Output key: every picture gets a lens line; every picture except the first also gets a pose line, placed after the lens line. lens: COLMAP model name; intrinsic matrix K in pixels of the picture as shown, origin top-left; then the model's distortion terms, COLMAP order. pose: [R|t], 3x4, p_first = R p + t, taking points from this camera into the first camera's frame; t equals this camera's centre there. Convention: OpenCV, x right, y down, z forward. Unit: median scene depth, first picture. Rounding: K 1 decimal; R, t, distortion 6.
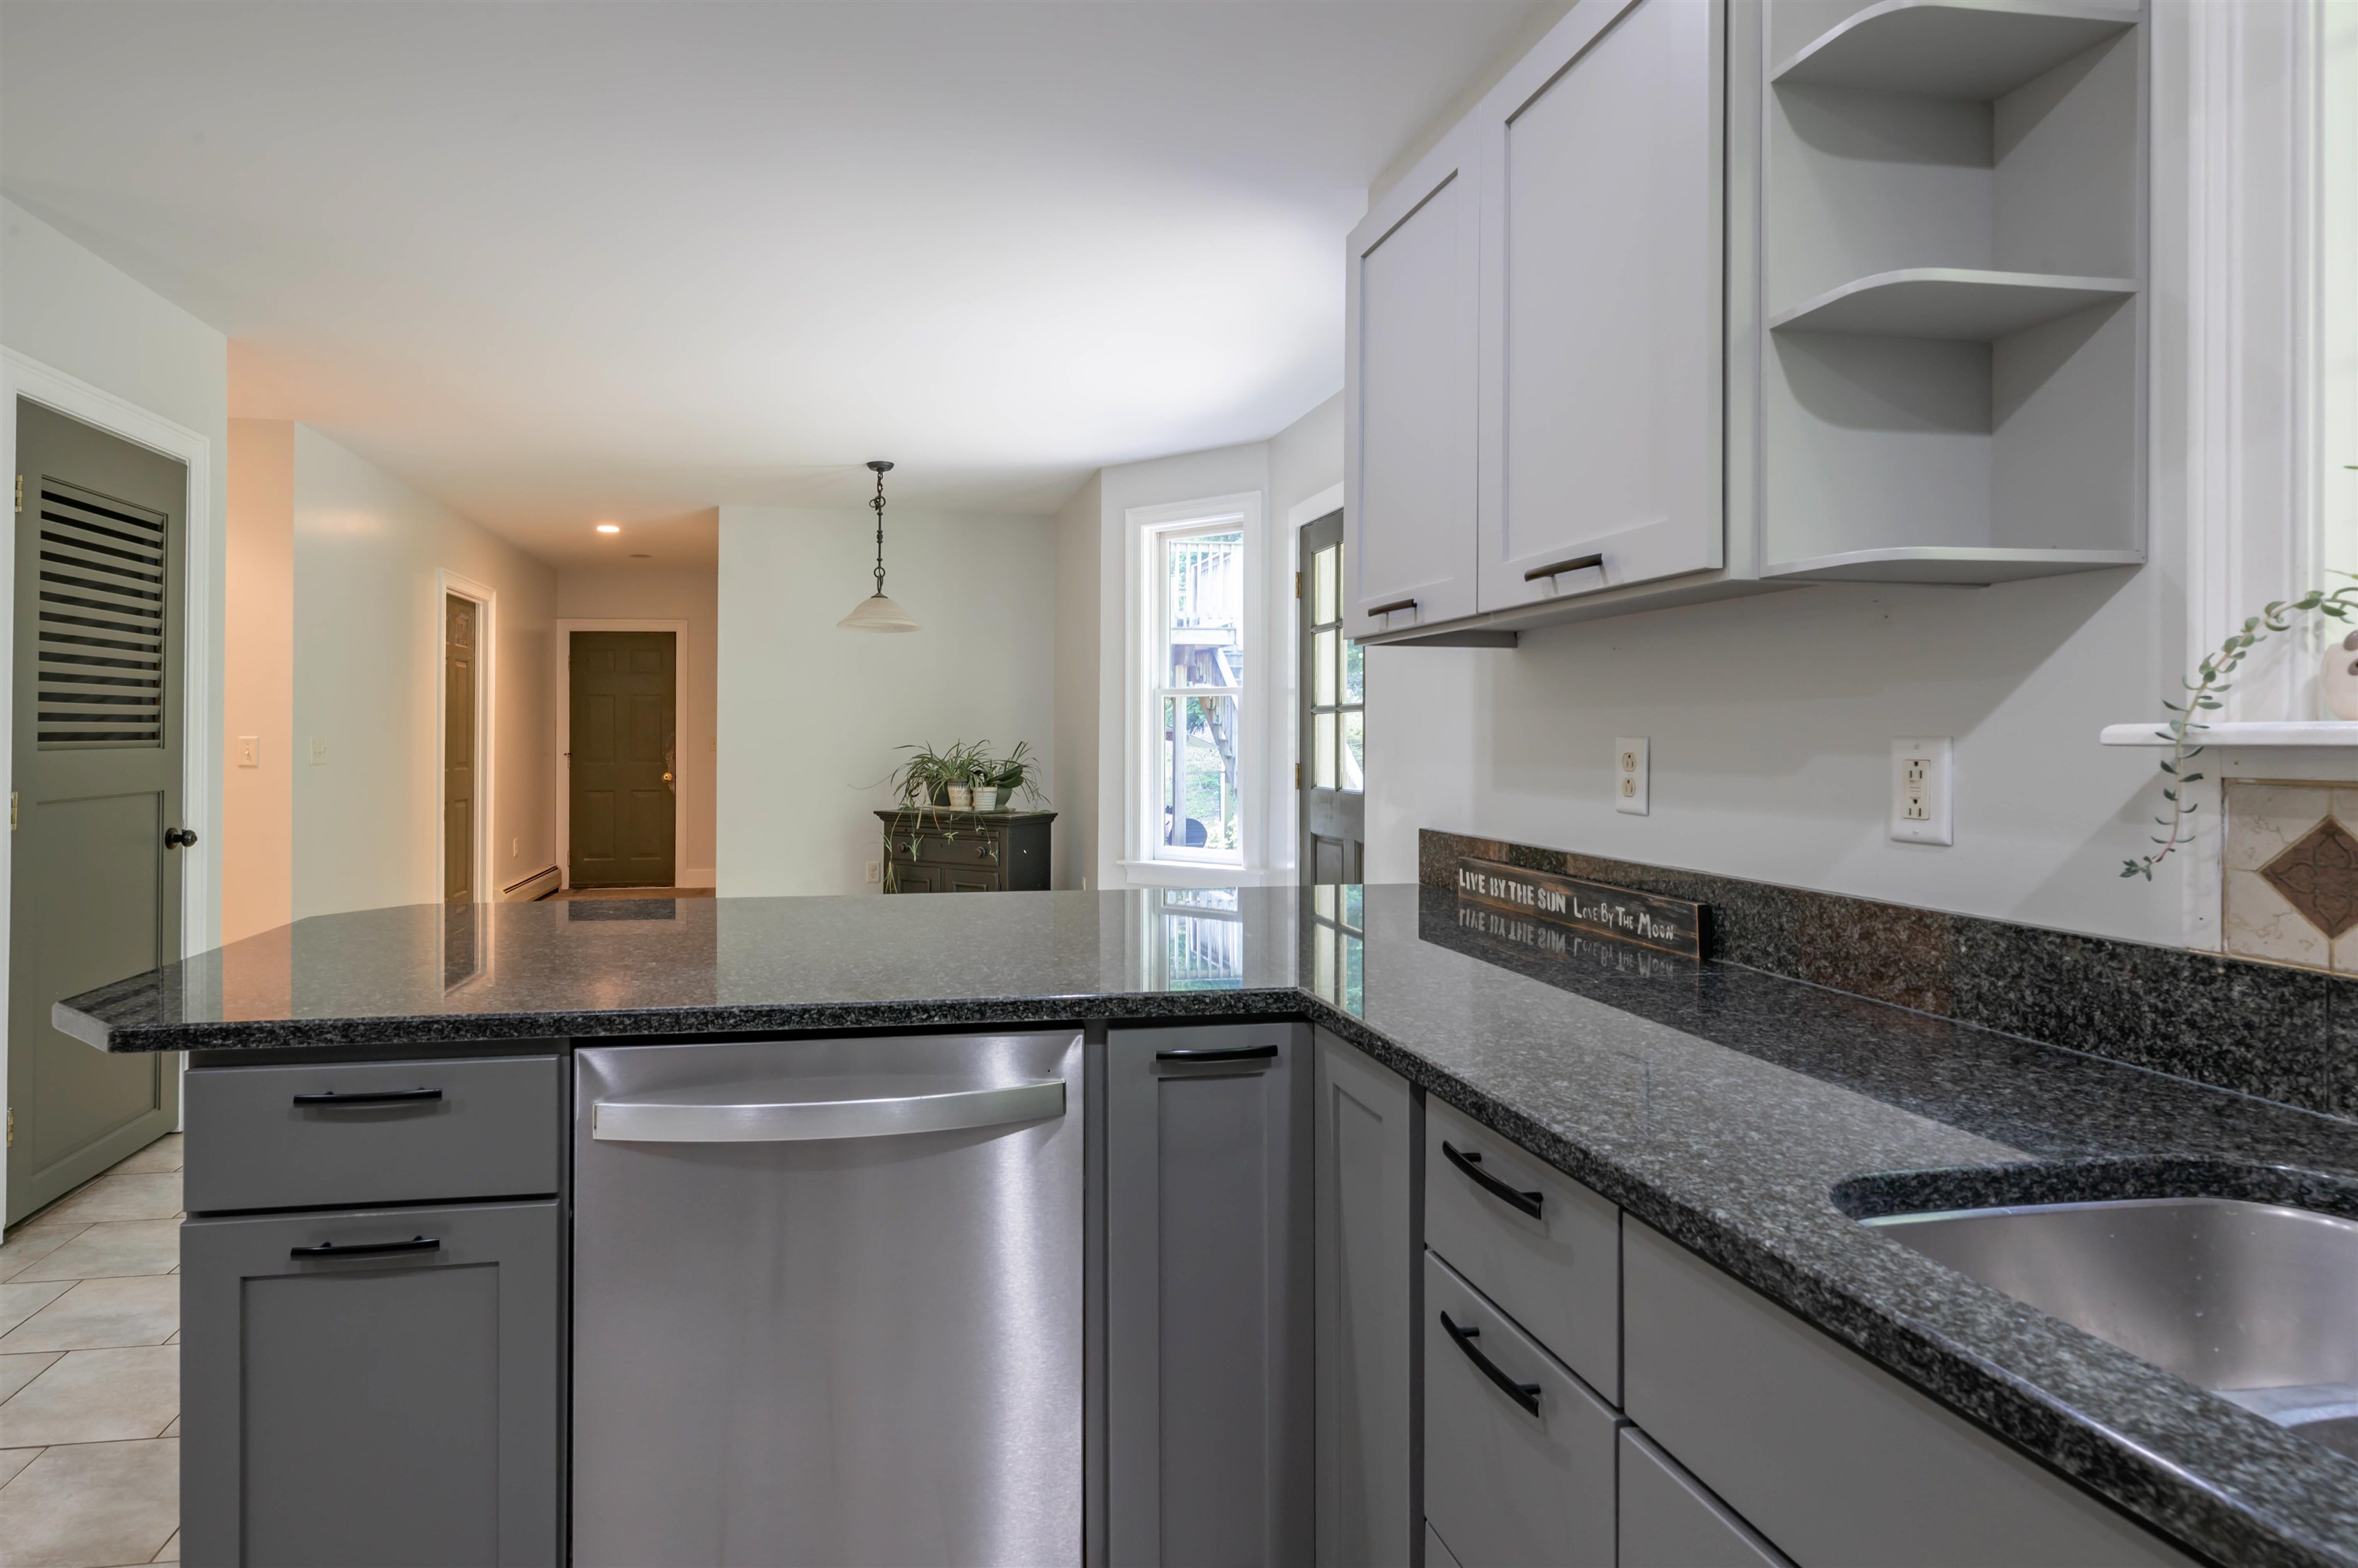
lens RADIAL K [[1198.2, 0, 1021.0], [0, 1198.2, 734.3], [0, 0, 1]] dist [-0.004009, -0.000020]
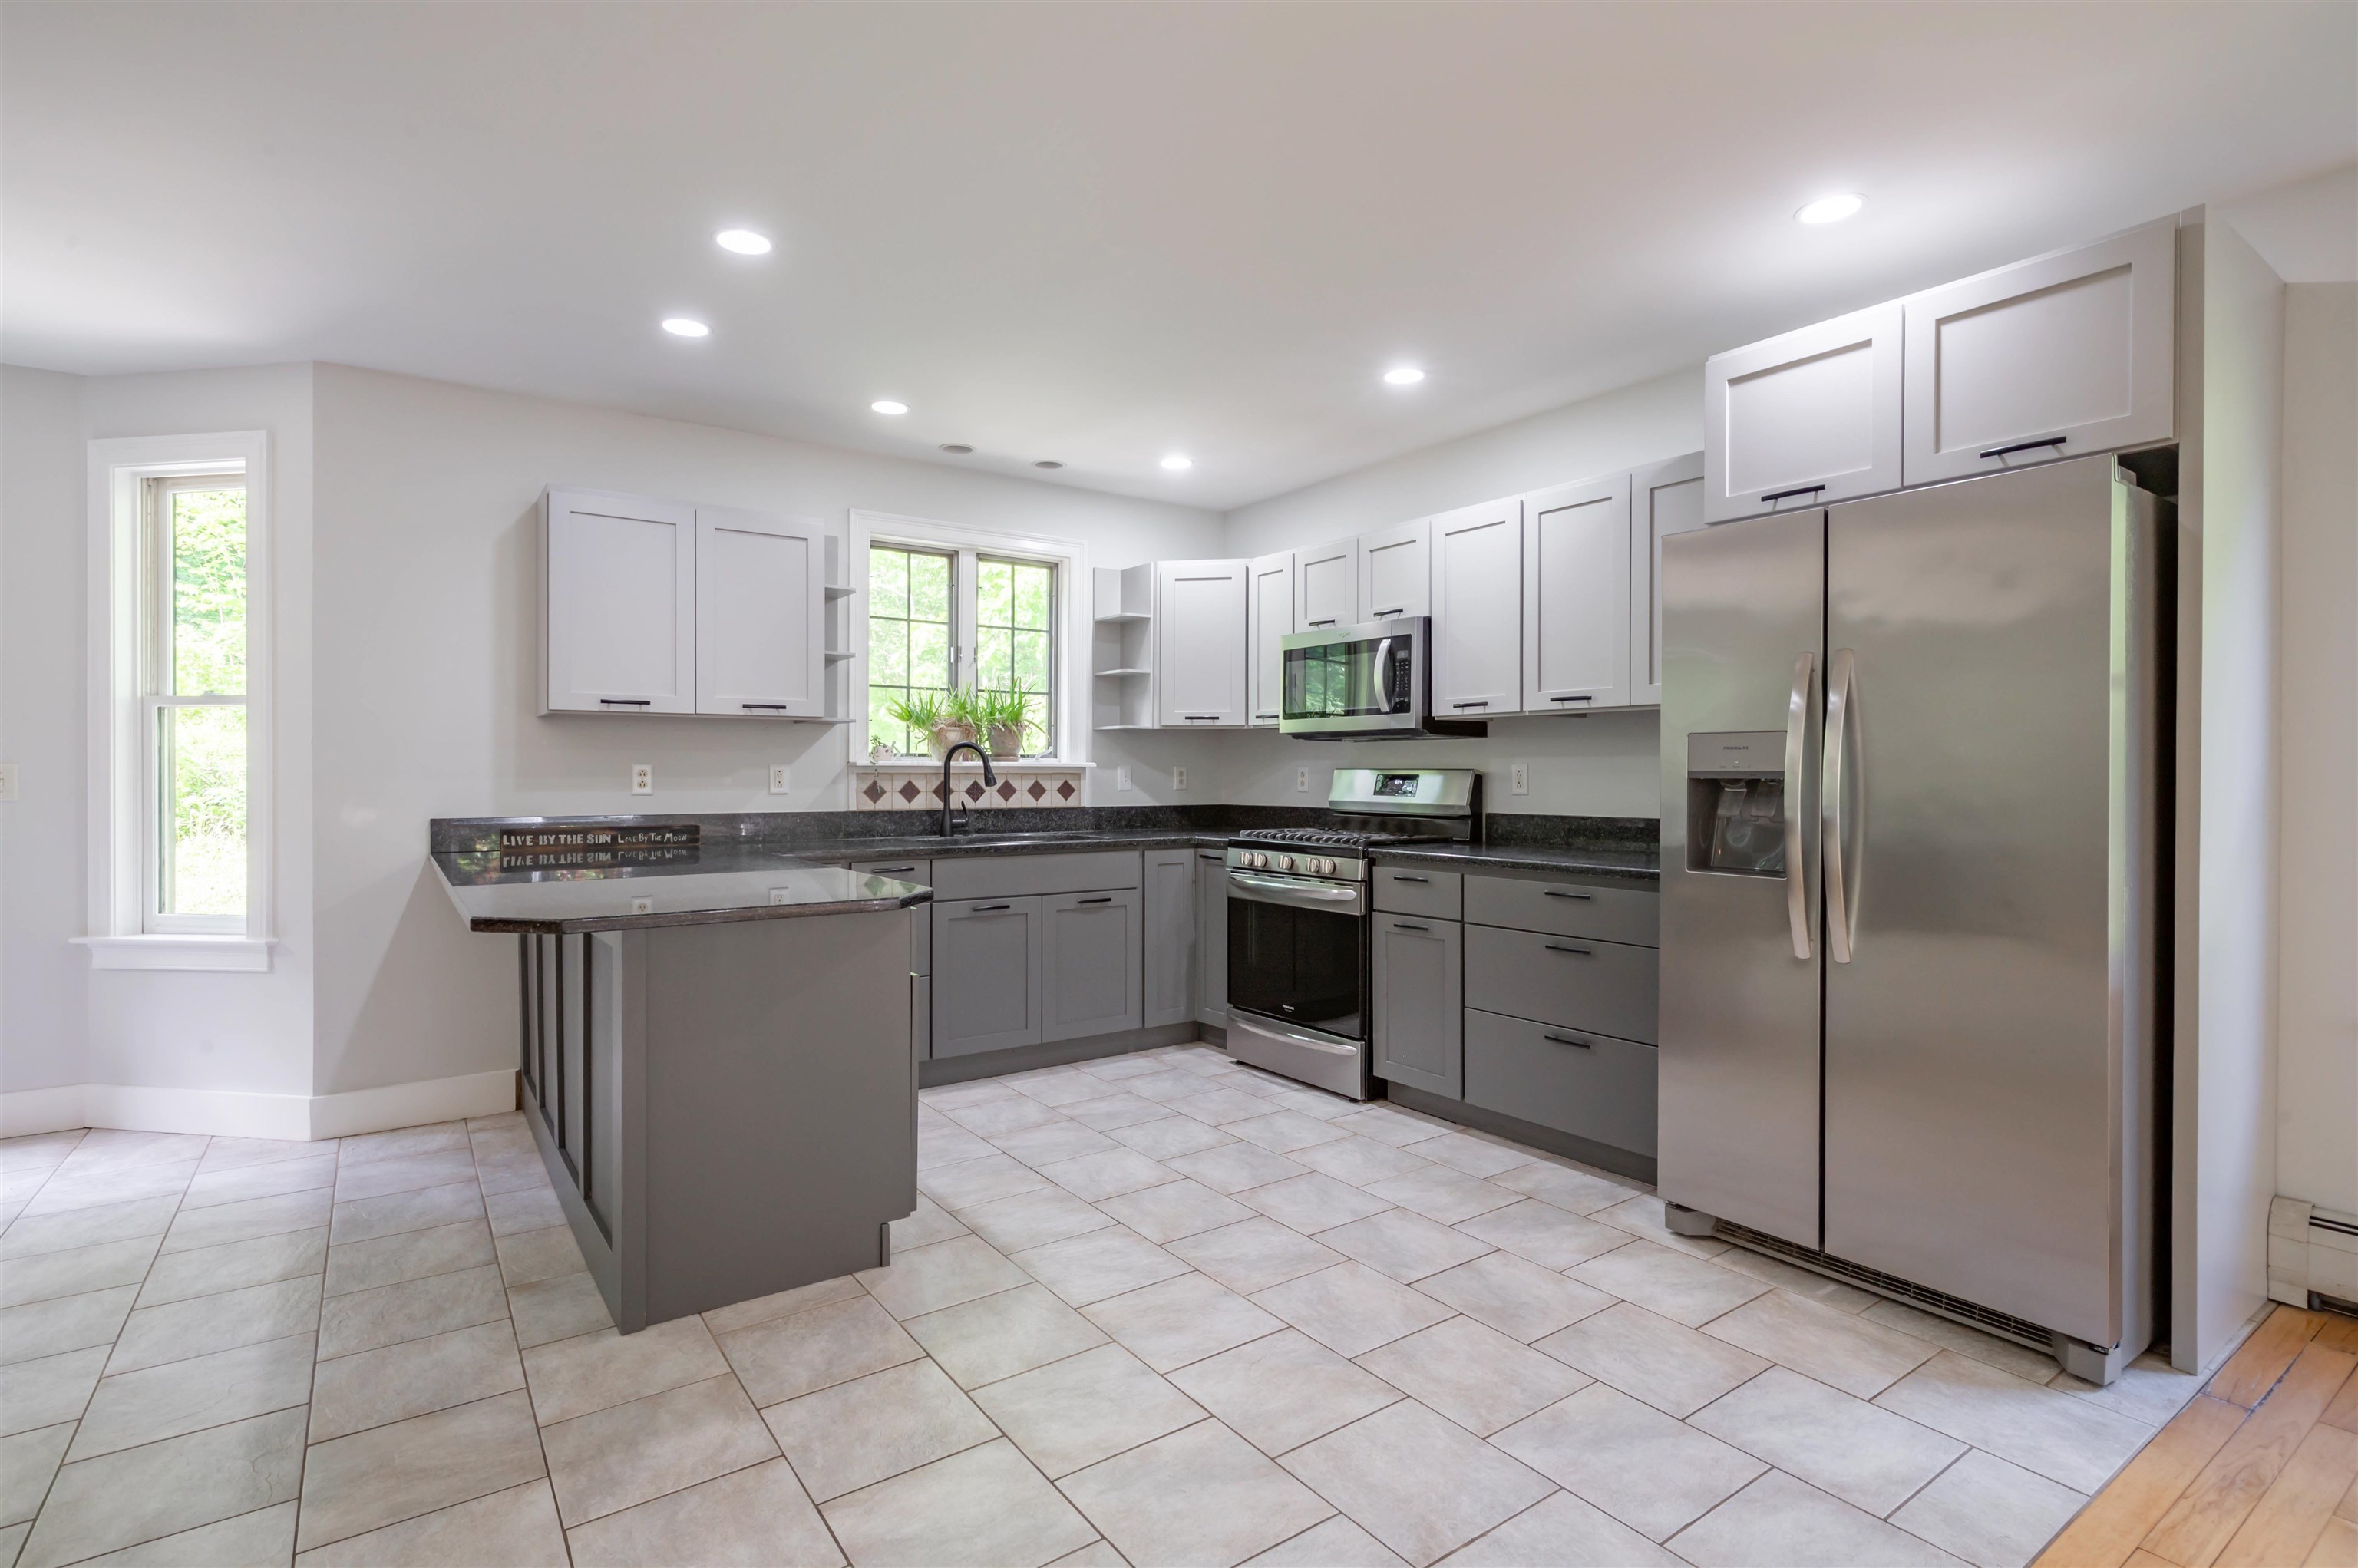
lens RADIAL K [[1142.6, 0, 1179.0], [0, 1142.6, 784.0], [0, 0, 1]] dist [0.000091, 0.001030]
pose [[-0.462821, -0.010734, 0.886387, -1.772402], [-0.002914, 0.999940, 0.010587, 0.014596], [-0.886447, 0.002317, -0.462824, 0.972503]]
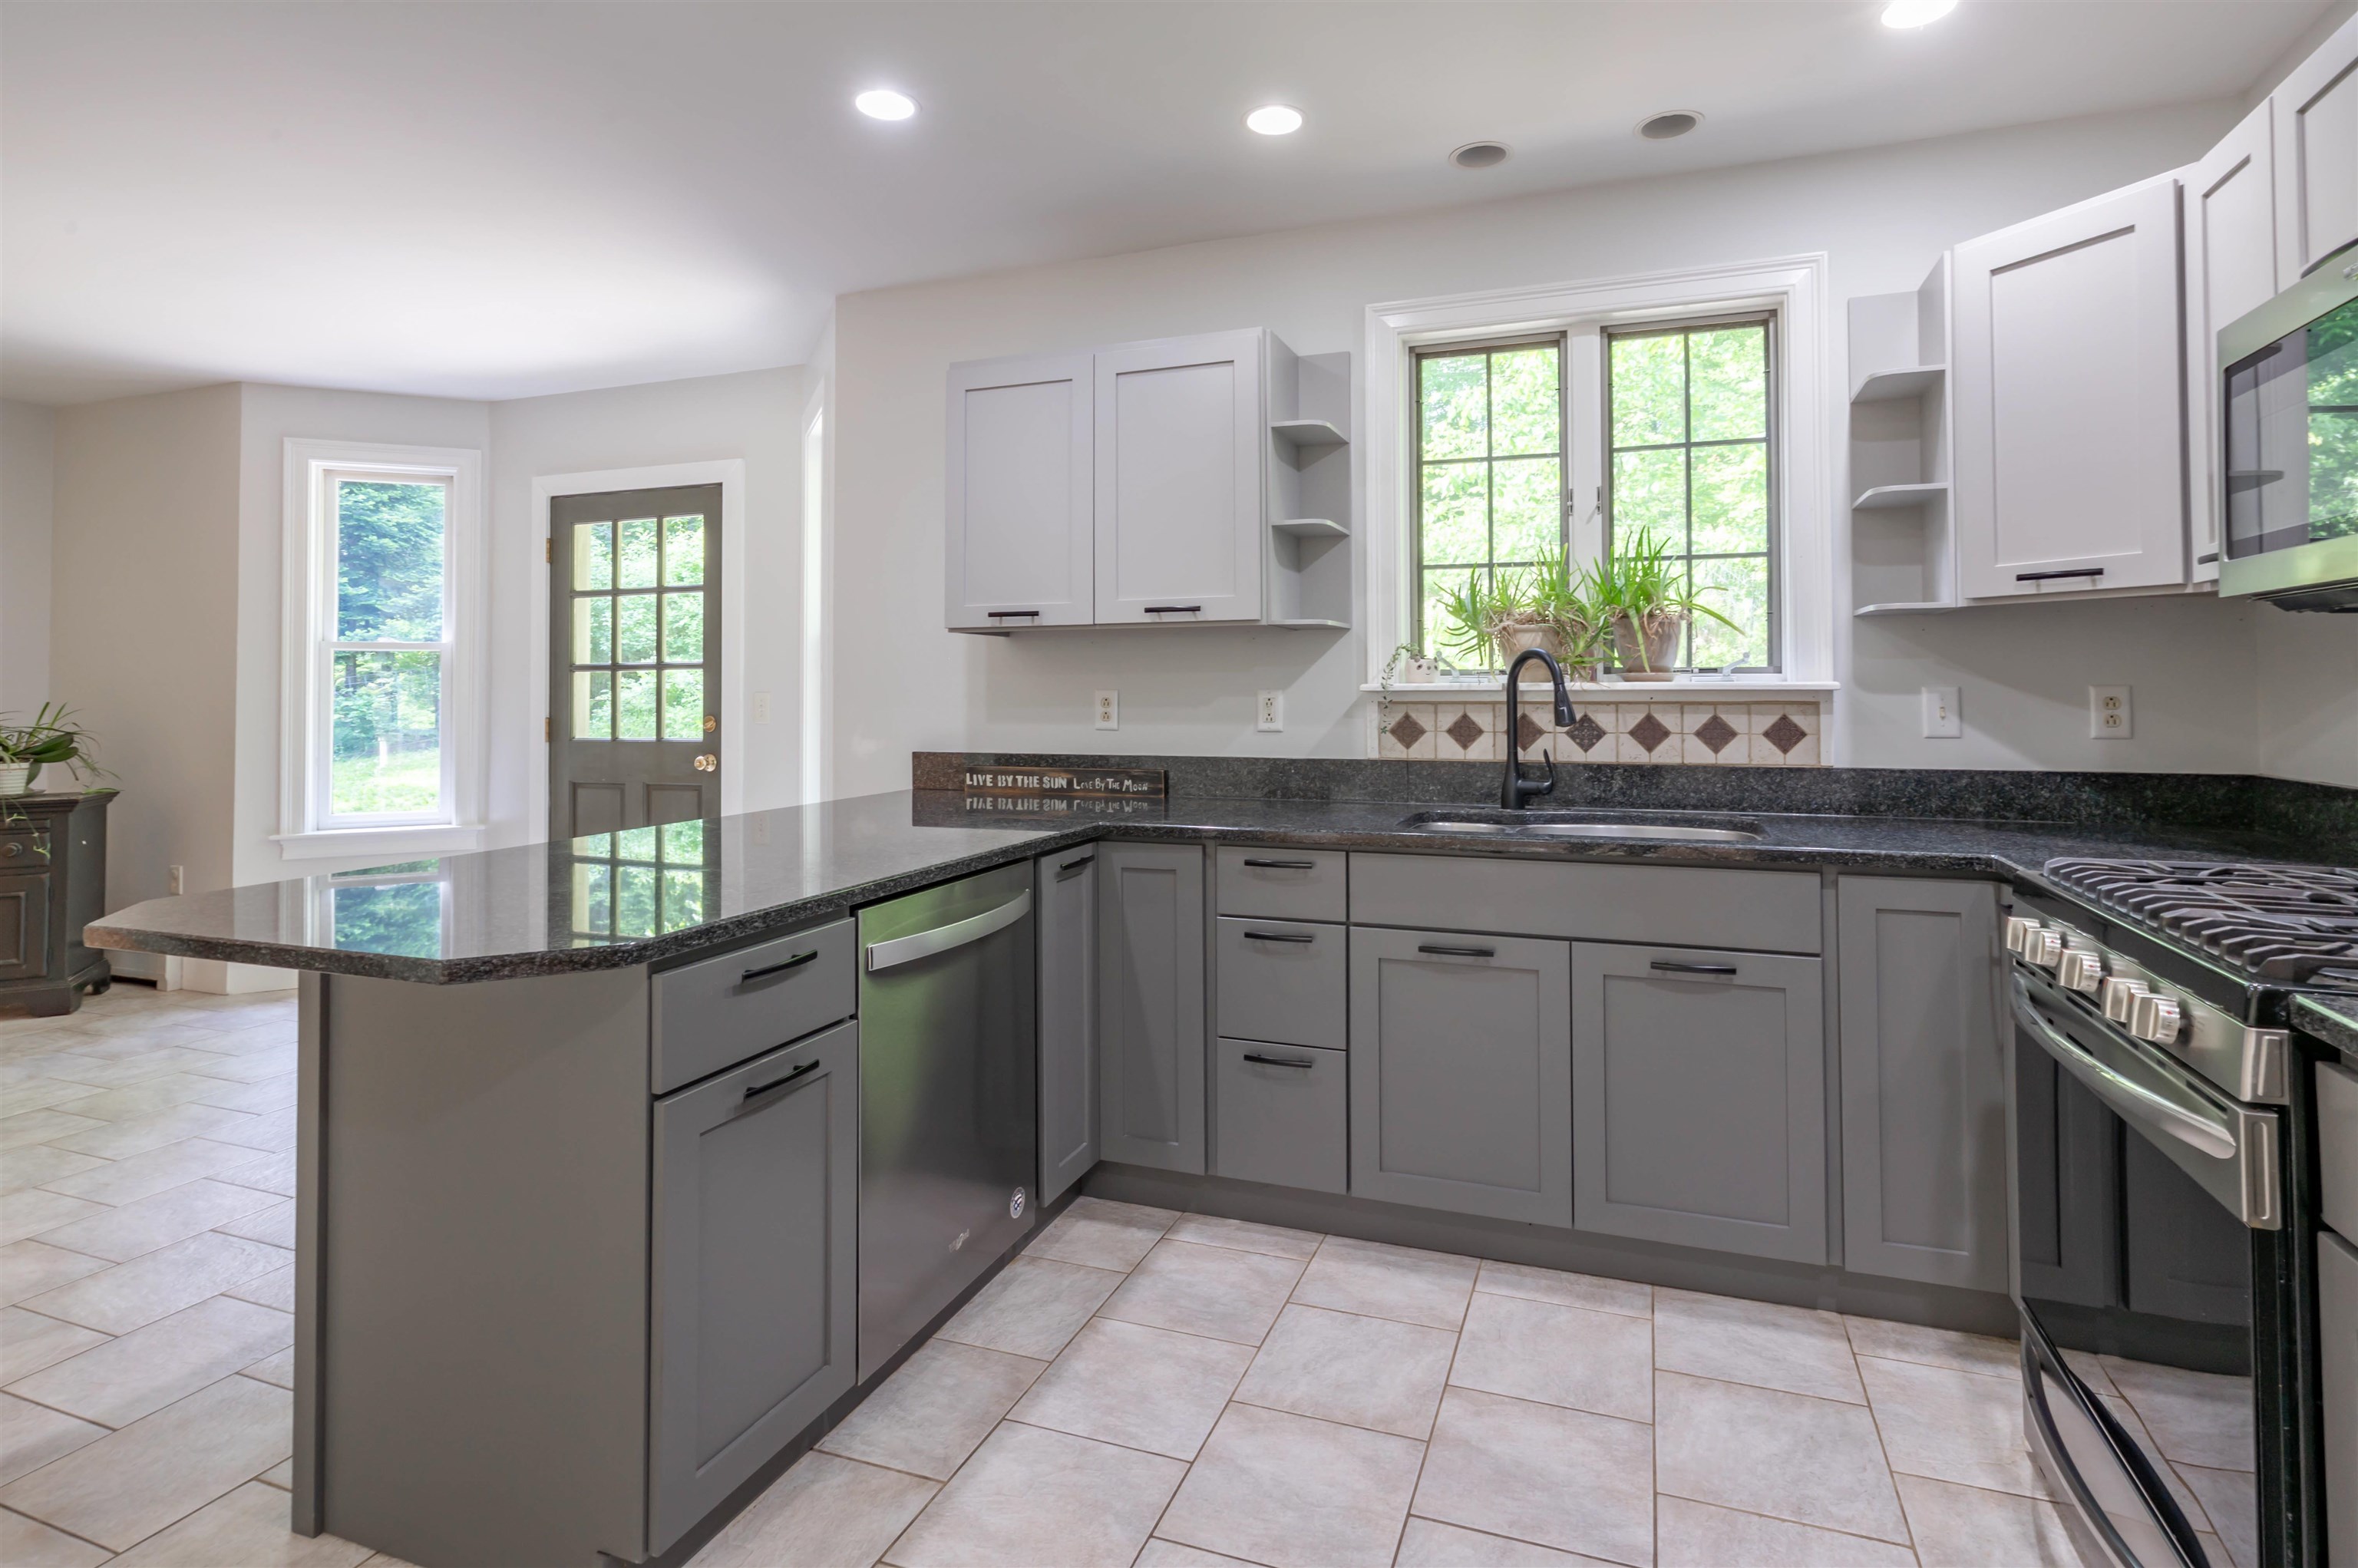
lens RADIAL K [[1166.6, 0, 1216.8], [0, 1166.6, 659.9], [0, 0, 1]] dist [-0.001382, 0.001073]
pose [[0.467148, 0.018229, 0.883991, -0.925287], [0.004128, 0.999732, -0.022797, -0.001973], [-0.884169, 0.014299, 0.466948, -0.021023]]
